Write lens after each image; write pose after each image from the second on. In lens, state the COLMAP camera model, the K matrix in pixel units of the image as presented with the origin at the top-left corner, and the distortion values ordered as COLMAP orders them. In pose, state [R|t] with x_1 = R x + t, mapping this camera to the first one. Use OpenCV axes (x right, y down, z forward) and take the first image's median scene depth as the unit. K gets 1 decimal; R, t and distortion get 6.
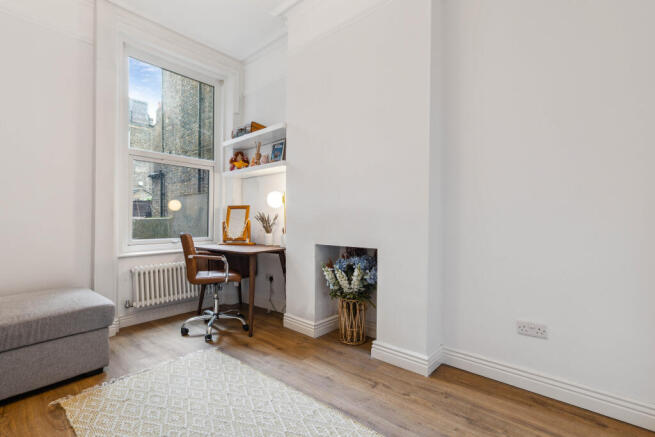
lens RADIAL K [[295.8, 0, 327.5], [0, 295.8, 218.5], [0, 0, 1]] dist [0.000570, -0.000059]
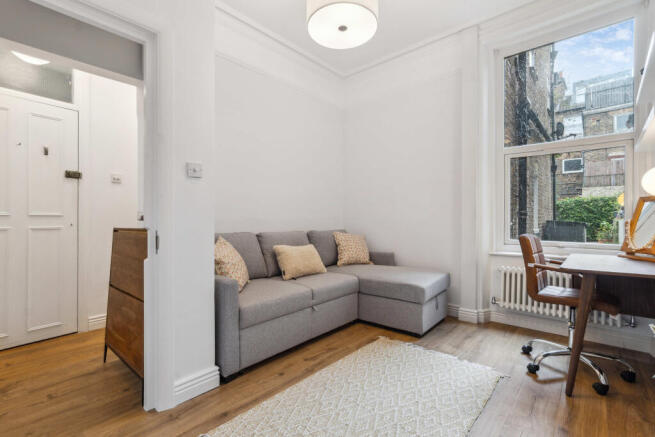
lens RADIAL K [[295.8, 0, 327.5], [0, 295.8, 218.5], [0, 0, 1]] dist [0.000570, -0.000059]
pose [[-0.006483, -0.002637, -0.999976, 0.383997], [0.008731, 0.999958, -0.002693, -0.001084], [0.999941, -0.008749, -0.006460, 0.440880]]
